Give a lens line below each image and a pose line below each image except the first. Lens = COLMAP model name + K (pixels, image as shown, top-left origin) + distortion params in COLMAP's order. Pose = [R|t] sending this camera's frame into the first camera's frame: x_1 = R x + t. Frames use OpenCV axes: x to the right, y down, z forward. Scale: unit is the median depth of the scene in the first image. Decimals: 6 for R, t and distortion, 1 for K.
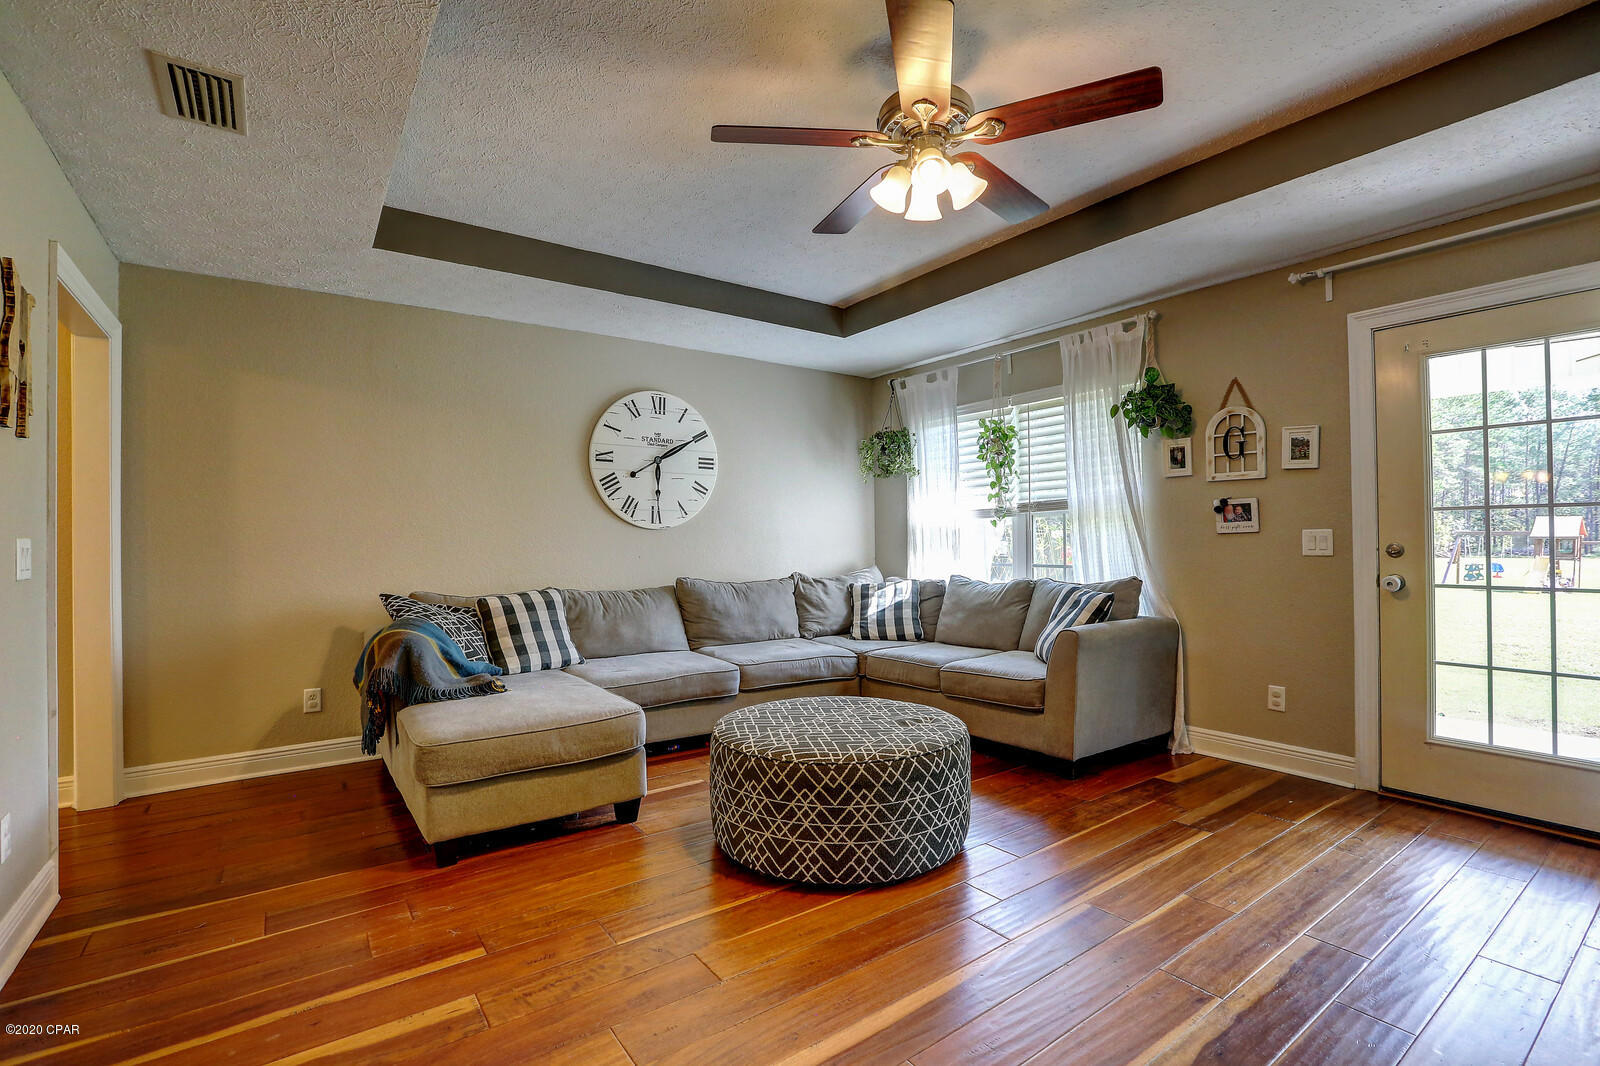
lens RADIAL K [[730.1, 0, 800.0], [0, 730.1, 533.0], [0, 0, 1]] dist [-0.060497, 0.021295]
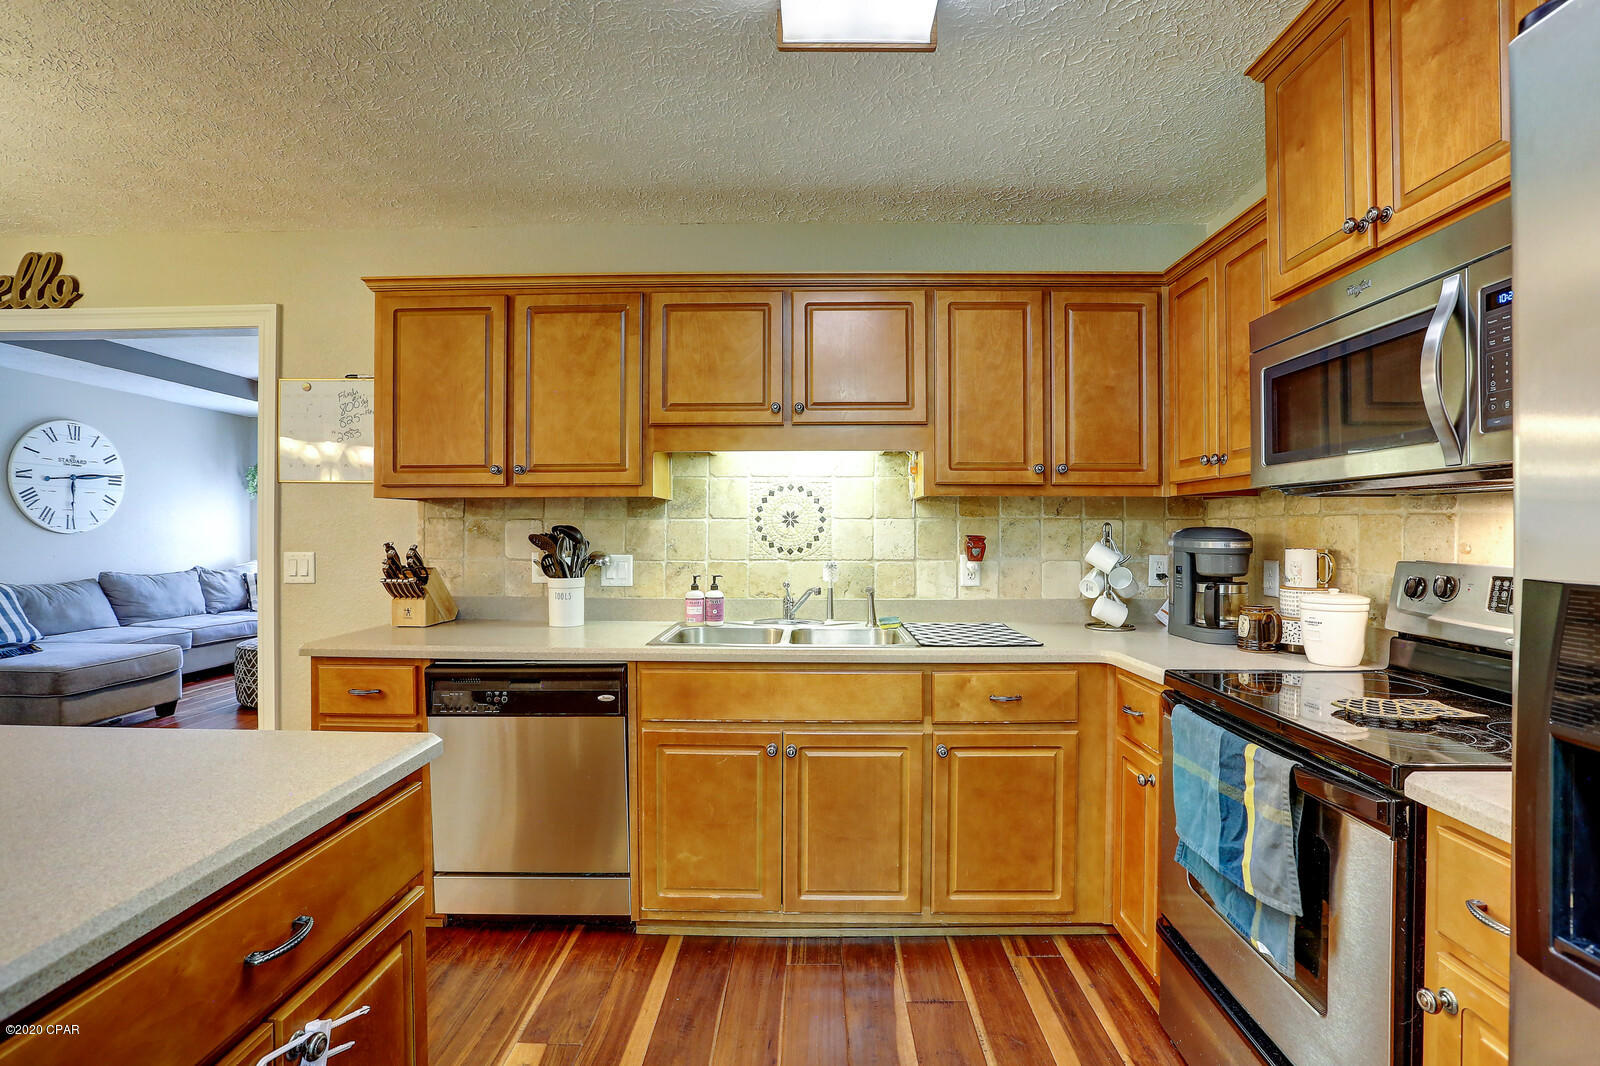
lens RADIAL K [[730.1, 0, 800.0], [0, 730.1, 533.0], [0, 0, 1]] dist [-0.060497, 0.021295]
pose [[0.595441, 0.007057, 0.803368, -0.433381], [-0.015675, 0.999873, 0.002835, -0.030138], [-0.803246, -0.014281, 0.595476, -0.724186]]
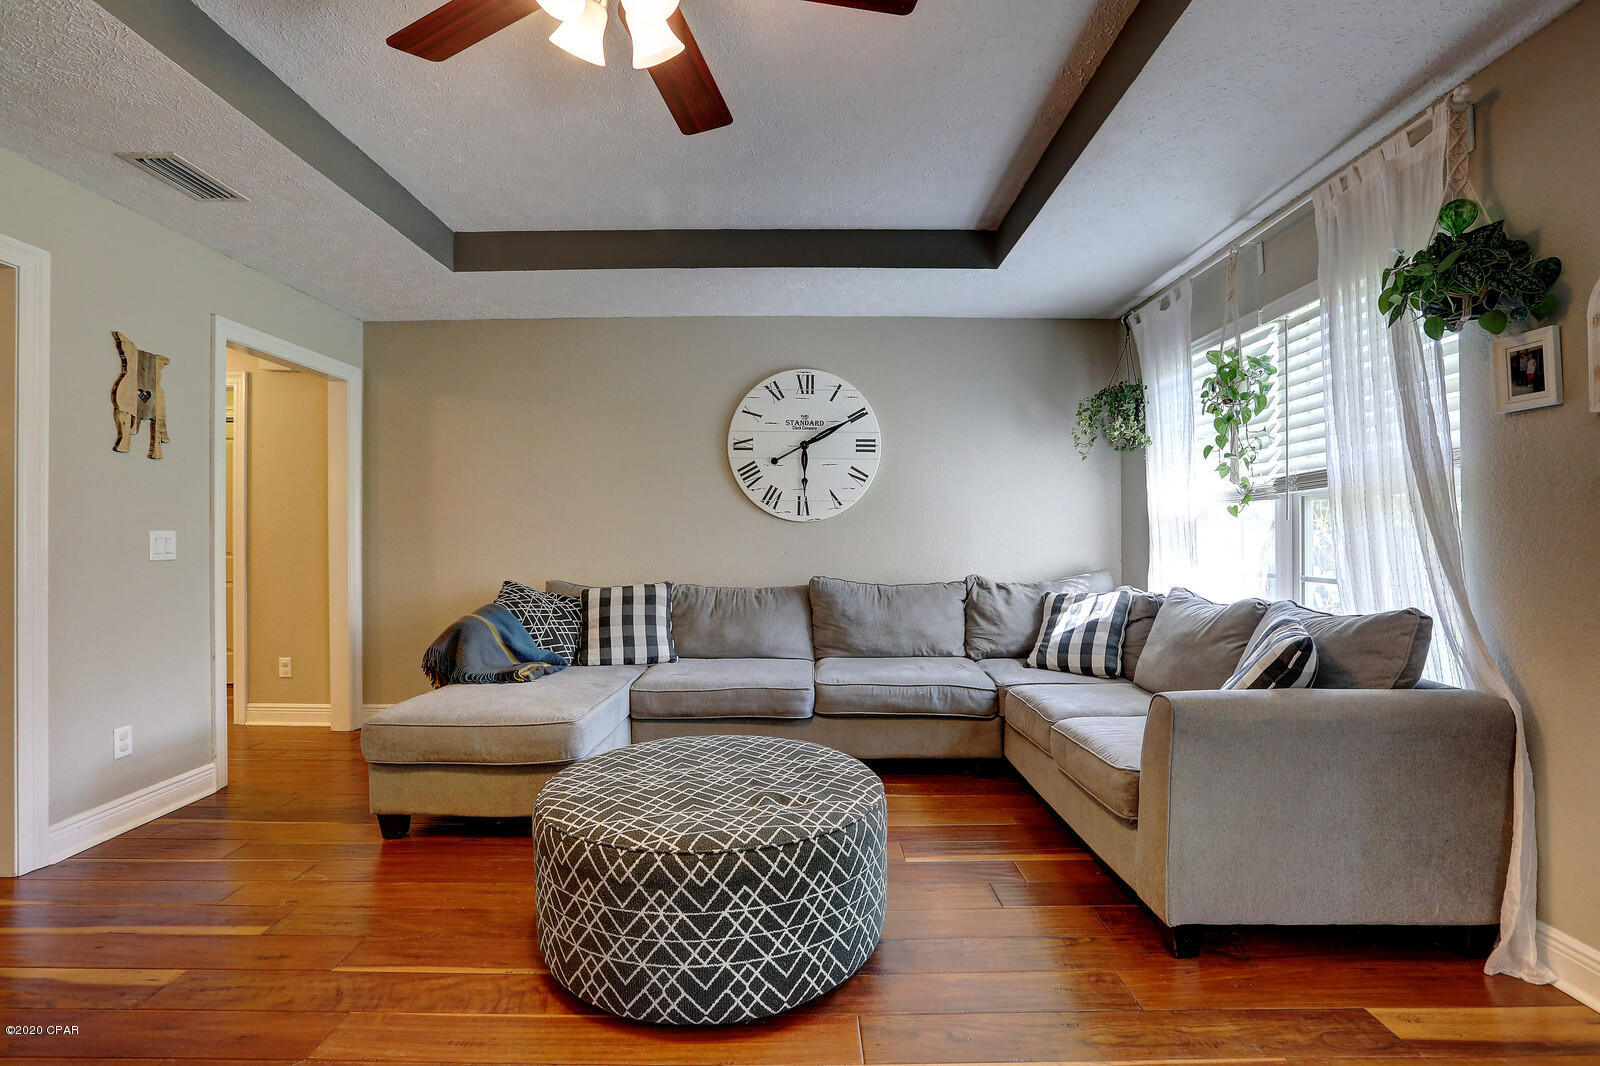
lens RADIAL K [[730.1, 0, 800.0], [0, 730.1, 533.0], [0, 0, 1]] dist [-0.060497, 0.021295]
pose [[0.811564, 0.004208, -0.584249, 0.343771], [0.001572, 0.999955, 0.009385, 0.000315], [0.584262, -0.008535, 0.811520, 0.274563]]
